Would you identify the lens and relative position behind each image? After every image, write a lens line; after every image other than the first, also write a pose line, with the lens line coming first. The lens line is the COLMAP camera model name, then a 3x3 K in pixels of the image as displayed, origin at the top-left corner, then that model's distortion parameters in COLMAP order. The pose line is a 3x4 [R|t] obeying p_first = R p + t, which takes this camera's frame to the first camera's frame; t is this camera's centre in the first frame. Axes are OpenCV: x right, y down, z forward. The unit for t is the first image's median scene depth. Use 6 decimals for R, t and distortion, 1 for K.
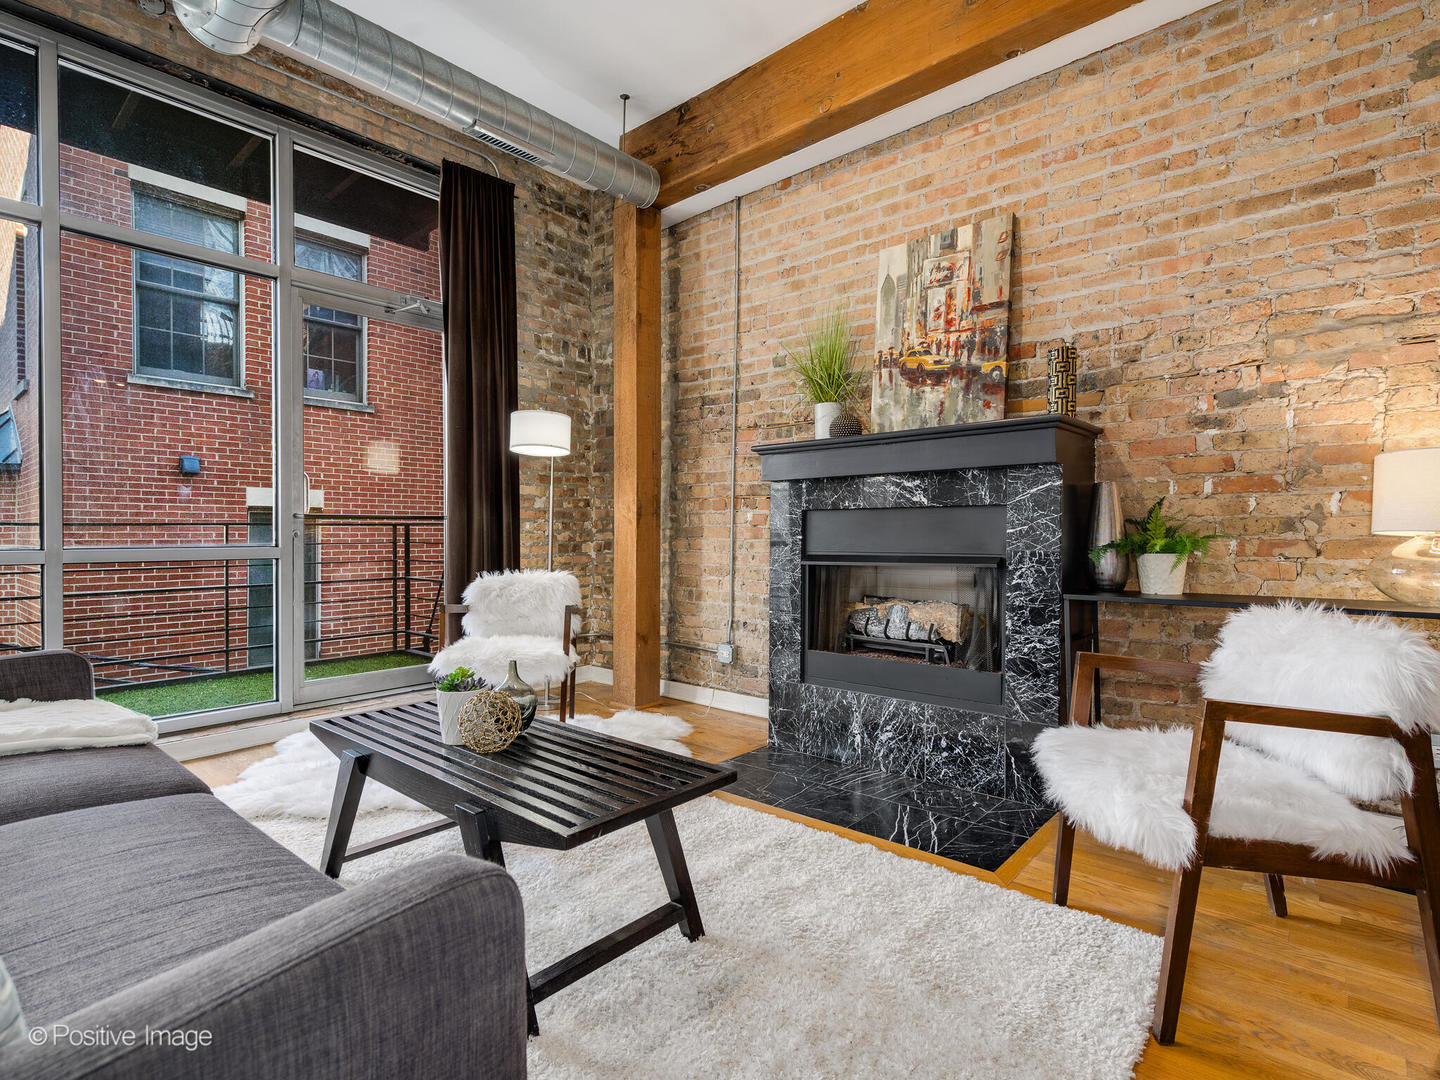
lens RADIAL K [[721.6, 0, 736.7], [0, 721.6, 535.2], [0, 0, 1]] dist [0.008455, -0.002881]
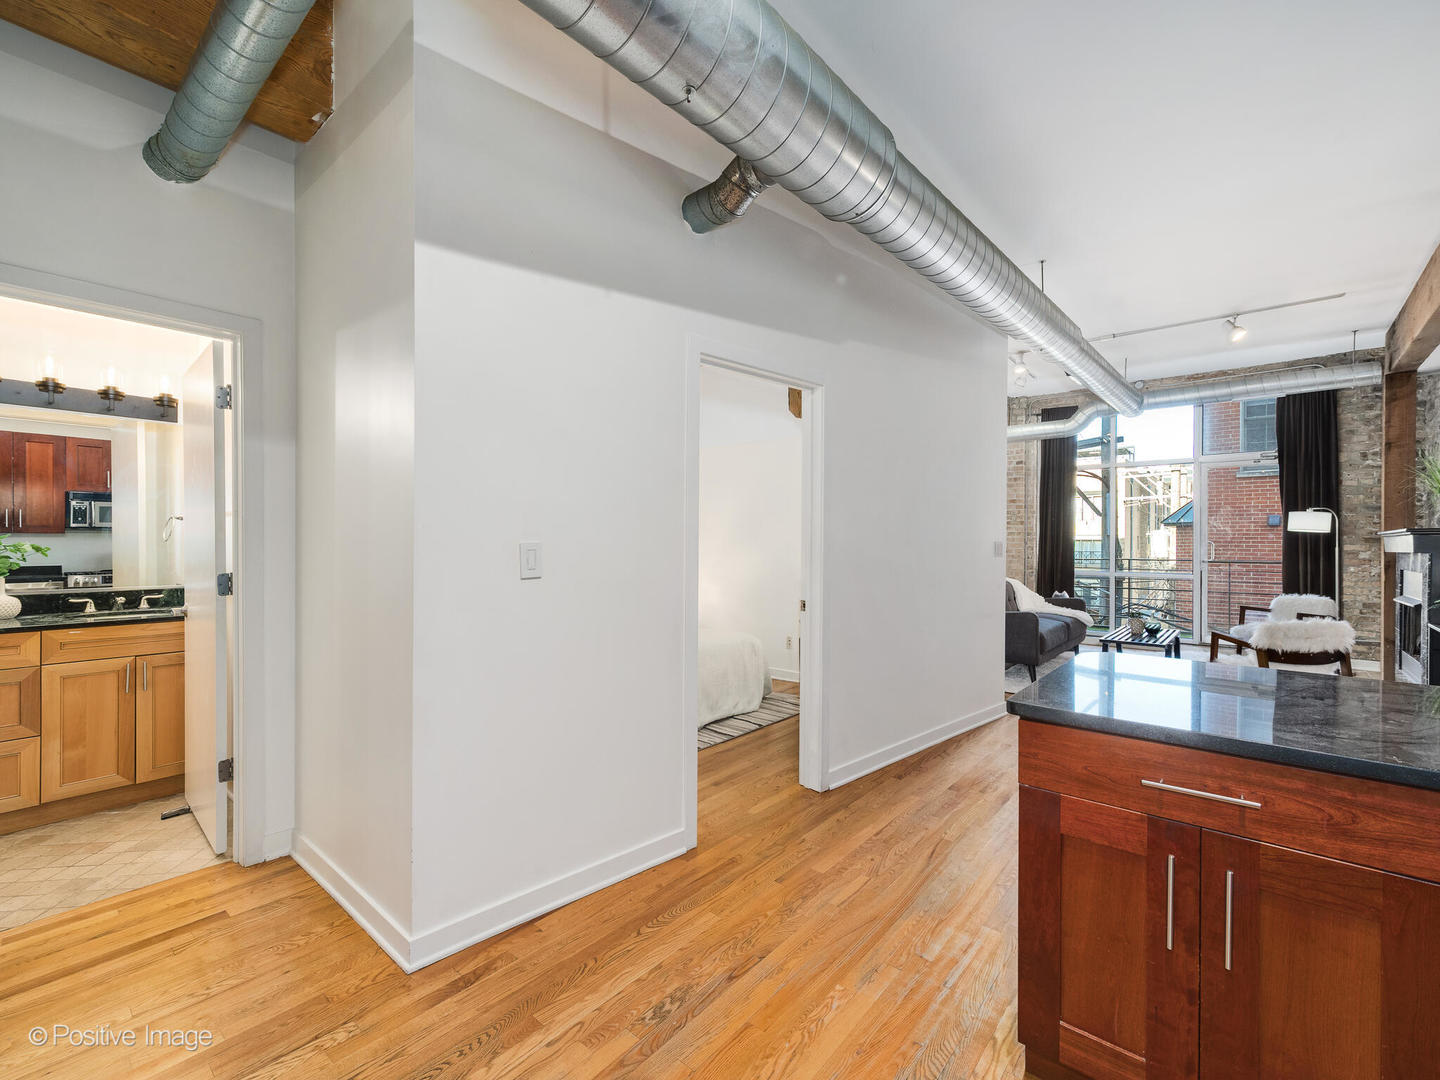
lens RADIAL K [[635.2, 0, 723.0], [0, 635.2, 544.4], [0, 0, 1]] dist [0.013217, -0.002523]
pose [[0.014446, 0.002639, -0.999892, 1.620564], [-0.008053, 0.999964, 0.002523, -0.086329], [0.999863, 0.008015, 0.014467, -0.655666]]
